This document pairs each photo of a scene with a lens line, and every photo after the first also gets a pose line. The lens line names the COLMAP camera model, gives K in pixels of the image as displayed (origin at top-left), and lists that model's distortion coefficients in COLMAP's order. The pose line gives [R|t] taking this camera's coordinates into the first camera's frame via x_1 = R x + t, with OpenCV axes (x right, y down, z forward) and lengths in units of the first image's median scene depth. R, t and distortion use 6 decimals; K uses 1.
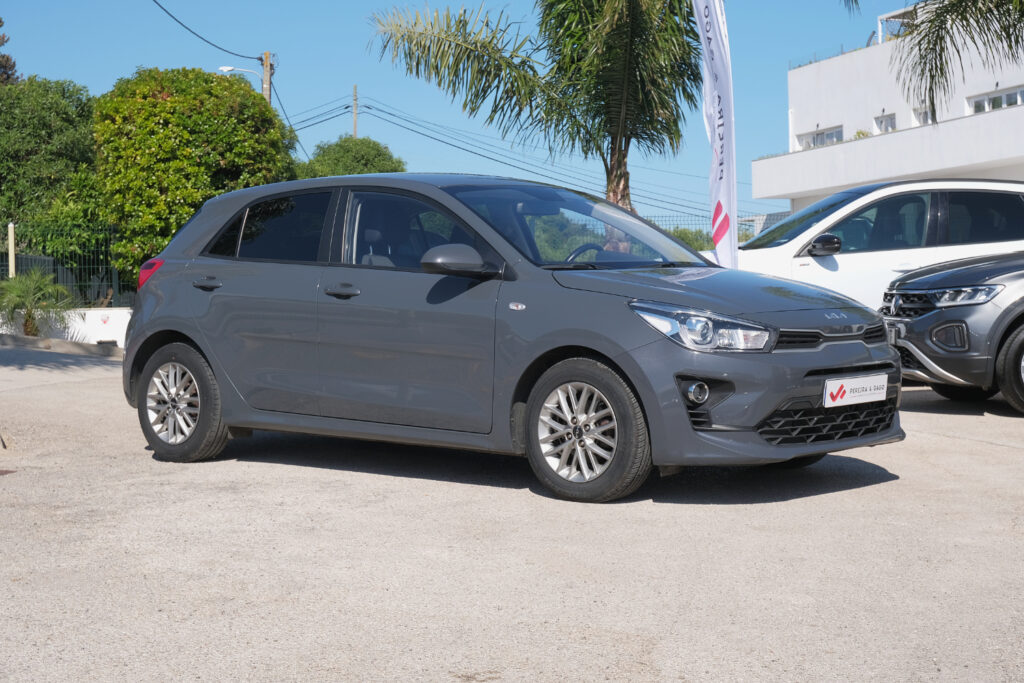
lens RADIAL K [[1816.4, 0, 539.1], [0, 1816.4, 279.7], [0, 0, 1]] dist [-0.061808, 0.000000]
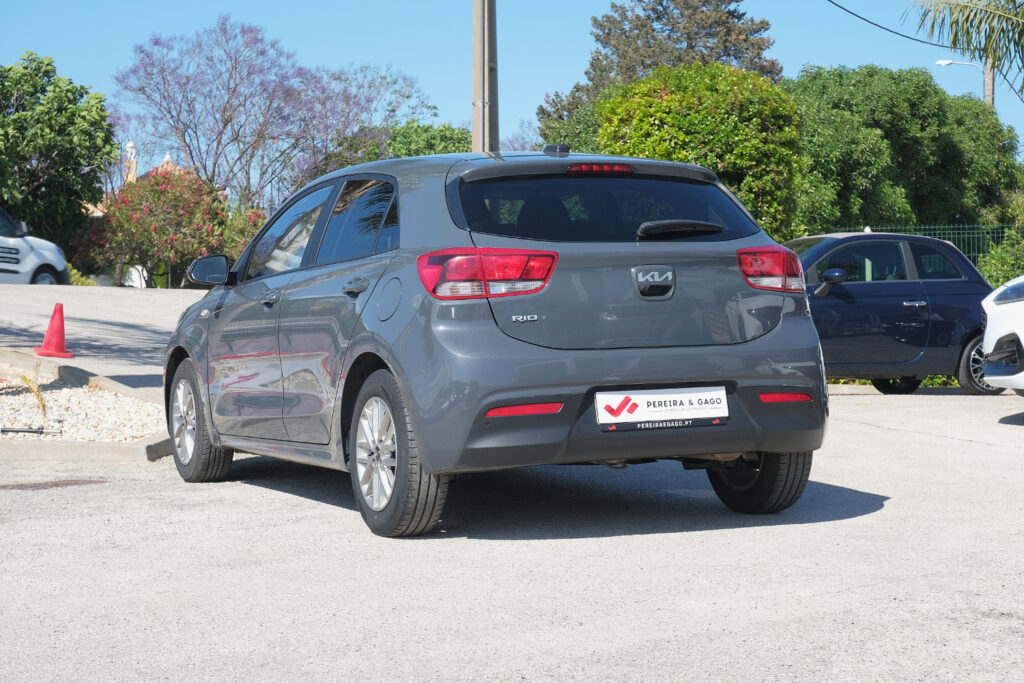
lens RADIAL K [[2008.9, 0, 520.1], [0, 2008.9, 339.5], [0, 0, 1]] dist [-0.043166, 0.000000]
pose [[0.904001, 0.008761, -0.427440, 0.164071], [-0.001184, 0.999838, 0.017988, 0.004289], [0.427528, -0.015755, 0.903865, 0.050759]]
